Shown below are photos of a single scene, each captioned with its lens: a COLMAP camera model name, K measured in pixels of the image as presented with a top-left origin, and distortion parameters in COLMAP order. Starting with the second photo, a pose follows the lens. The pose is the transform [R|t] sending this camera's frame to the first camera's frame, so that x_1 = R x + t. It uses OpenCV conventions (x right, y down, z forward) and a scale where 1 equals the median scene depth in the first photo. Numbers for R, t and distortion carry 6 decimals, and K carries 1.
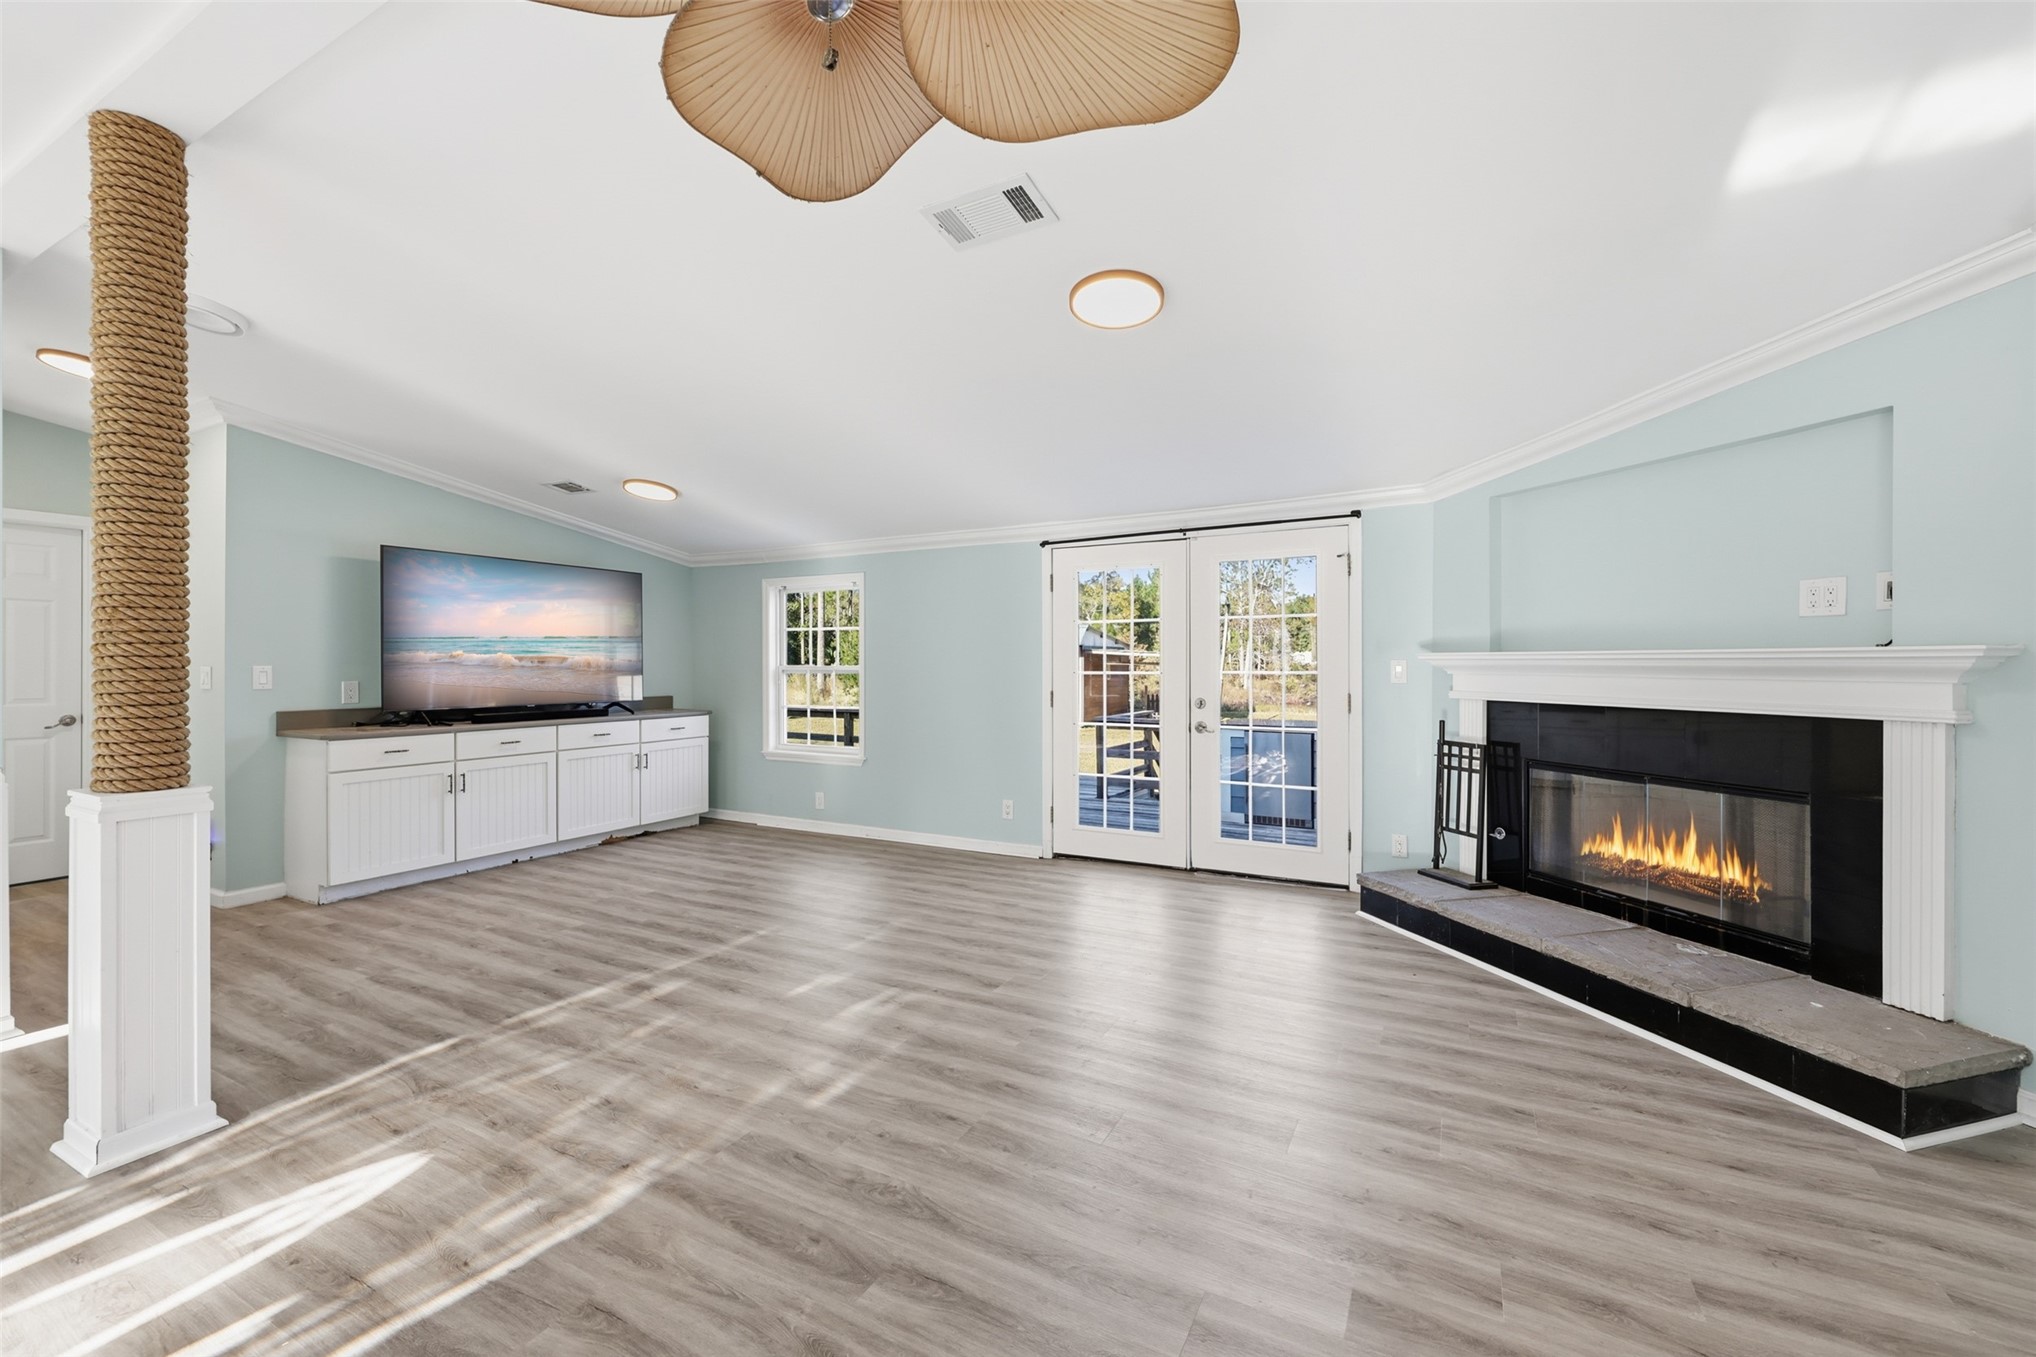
lens RADIAL K [[819.7, 0, 1018.8], [0, 819.7, 678.5], [0, 0, 1]] dist [0.000866, 0.000279]
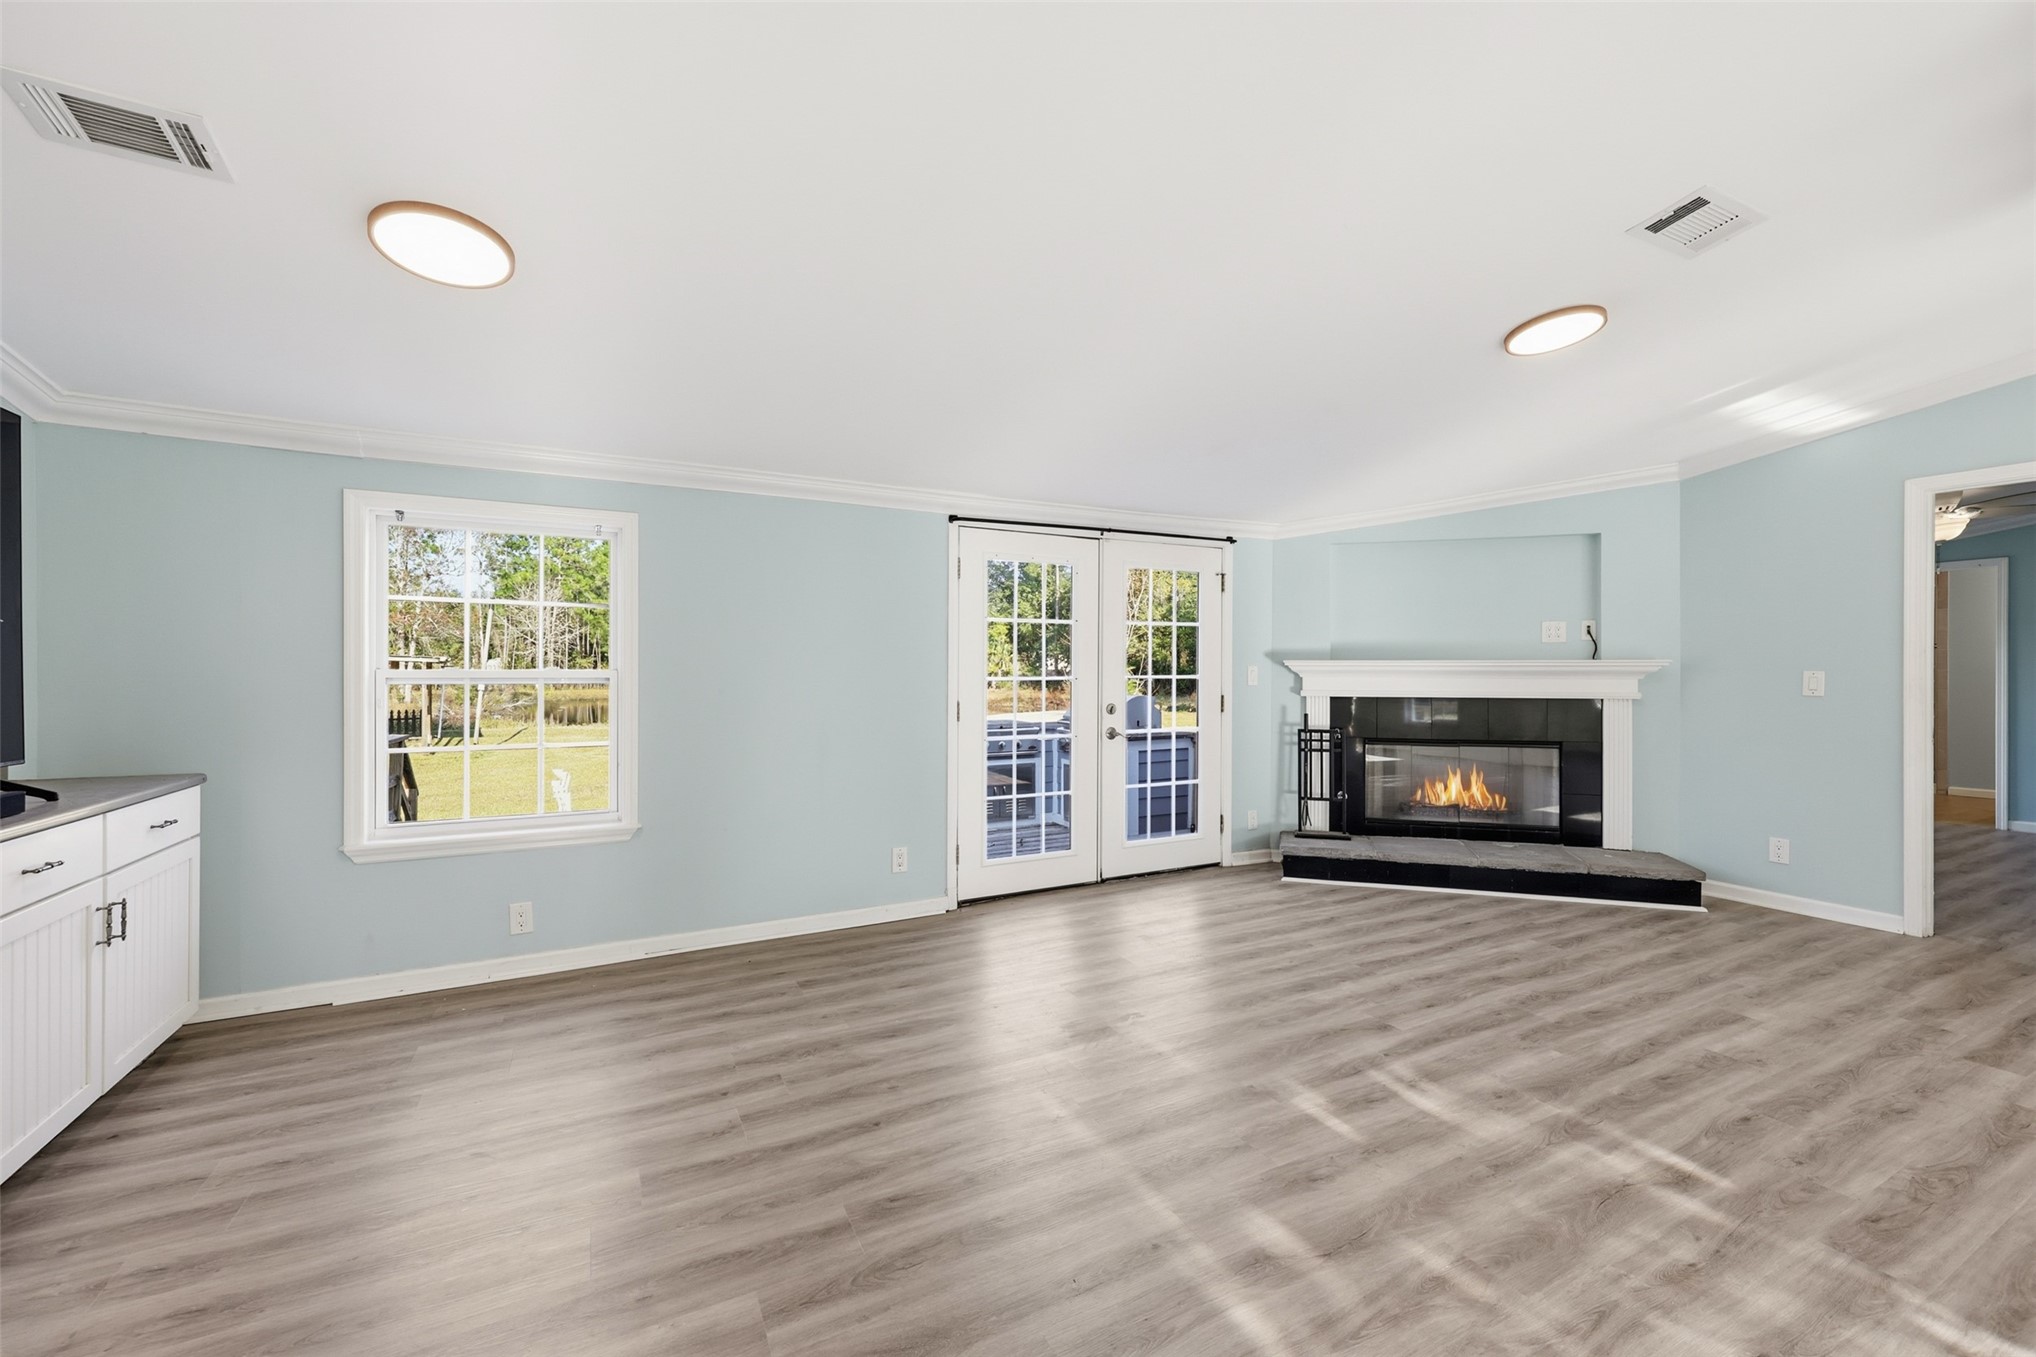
lens RADIAL K [[819.7, 0, 1022.6], [0, 819.7, 678.9], [0, 0, 1]] dist [0.000866, 0.000279]
pose [[0.560754, -0.006682, 0.827955, -0.804989], [0.012986, 0.999915, -0.000725, -0.007465], [-0.827880, 0.011158, 0.560794, 0.666474]]
